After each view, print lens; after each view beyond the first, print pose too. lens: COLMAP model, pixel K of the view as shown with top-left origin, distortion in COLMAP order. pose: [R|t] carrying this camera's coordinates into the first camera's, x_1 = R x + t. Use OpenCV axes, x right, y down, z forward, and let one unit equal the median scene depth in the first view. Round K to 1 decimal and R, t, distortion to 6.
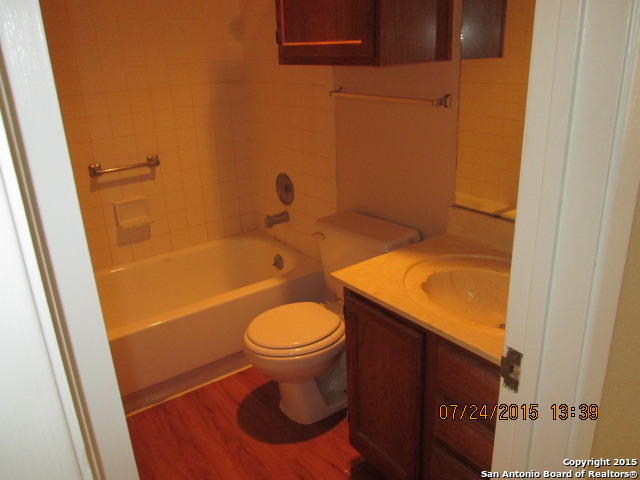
lens RADIAL K [[542.3, 0, 321.2], [0, 542.3, 241.4], [0, 0, 1]] dist [-0.027817, -0.007349]
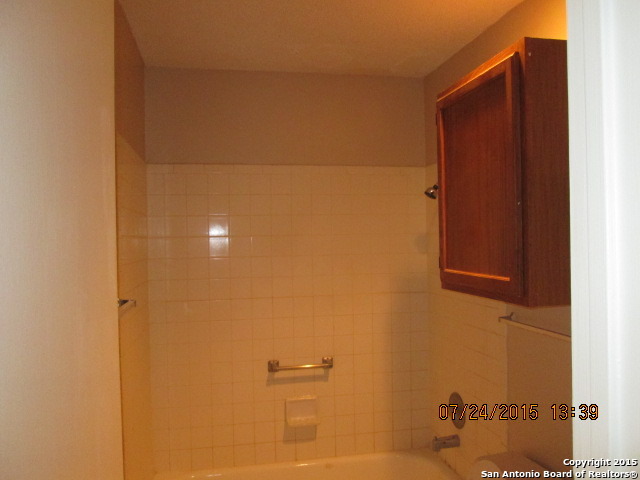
lens RADIAL K [[542.3, 0, 319.8], [0, 542.3, 238.8], [0, 0, 1]] dist [-0.027817, -0.007349]
pose [[0.906247, 0.029083, -0.421747, 0.104628], [-0.167436, 0.940740, -0.294912, -0.064301], [0.388178, 0.337878, 0.857413, 0.025579]]
